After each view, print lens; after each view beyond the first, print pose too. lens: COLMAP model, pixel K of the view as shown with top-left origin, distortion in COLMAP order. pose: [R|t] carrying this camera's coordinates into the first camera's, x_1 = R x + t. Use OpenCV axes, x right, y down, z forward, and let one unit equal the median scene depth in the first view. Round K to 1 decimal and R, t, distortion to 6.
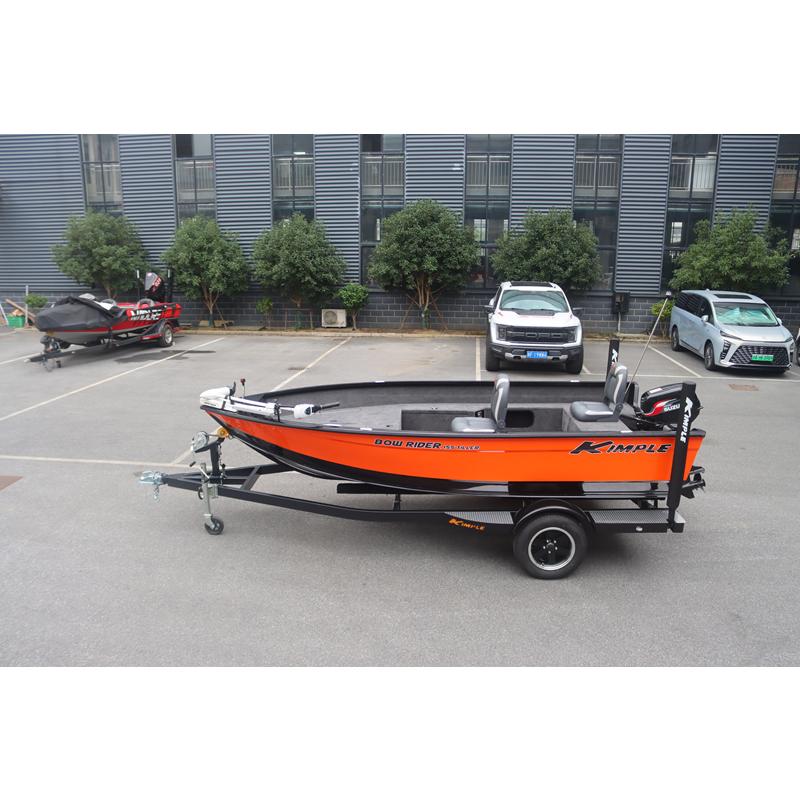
lens RADIAL K [[658.3, 0, 397.6], [0, 658.3, 399.7], [0, 0, 1]] dist [-0.151284, 0.123629]
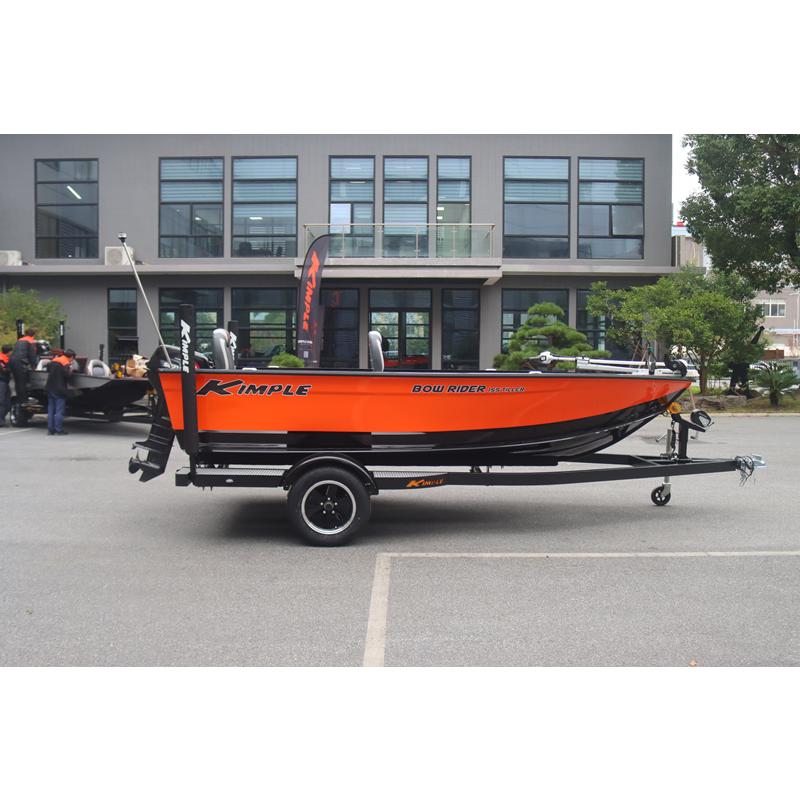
lens RADIAL K [[757.7, 0, 400.0], [0, 757.7, 400.0], [0, 0, 1]] dist [-0.134299, 0.148725]
pose [[-0.994109, -0.000929, -0.108381, 0.085548], [-0.032654, 0.956068, 0.291322, -0.095947], [0.103349, 0.293145, -0.950466, 0.740885]]
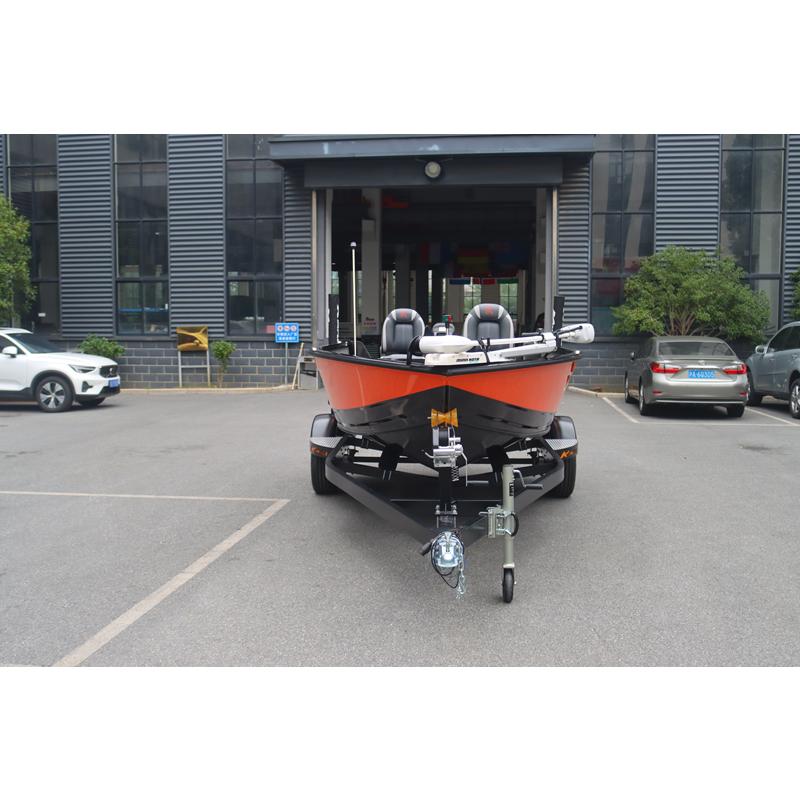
lens RADIAL K [[914.0, 0, 397.0], [0, 914.0, 398.5], [0, 0, 1]] dist [-0.089075, 0.052648]
pose [[0.005638, -0.076607, 0.997045, -0.381162], [0.234868, 0.969271, 0.073145, -0.011314], [-0.972011, 0.233762, 0.023458, 0.386986]]
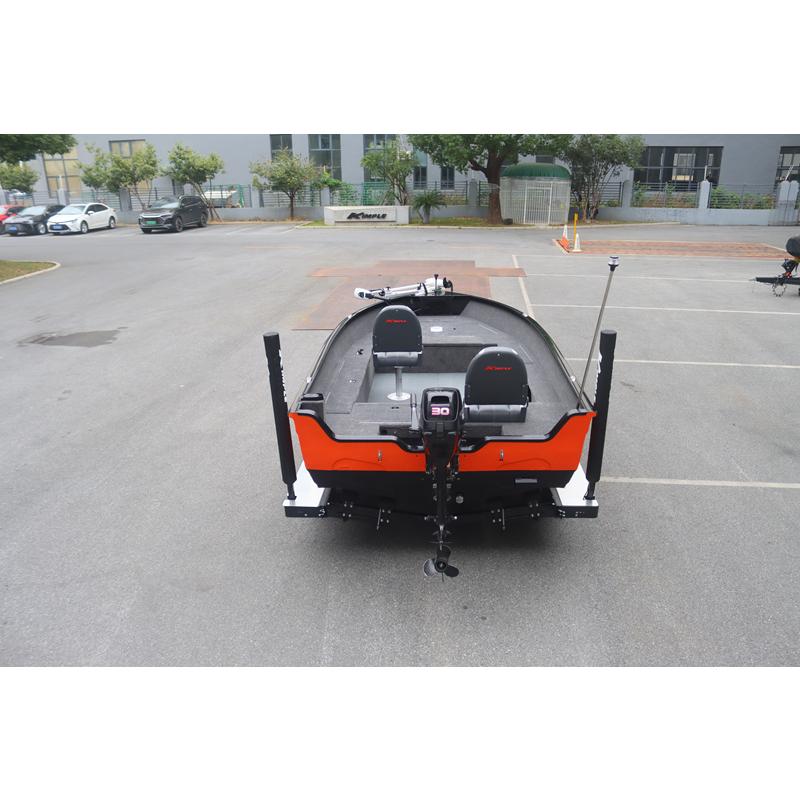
lens RADIAL K [[658.3, 0, 397.6], [0, 658.3, 399.7], [0, 0, 1]] dist [-0.151284, 0.123629]
pose [[-0.008941, 0.340303, -0.940273, 0.377874], [-0.223473, 0.915848, 0.333589, -0.079103], [0.974669, 0.213108, 0.067860, 0.332780]]
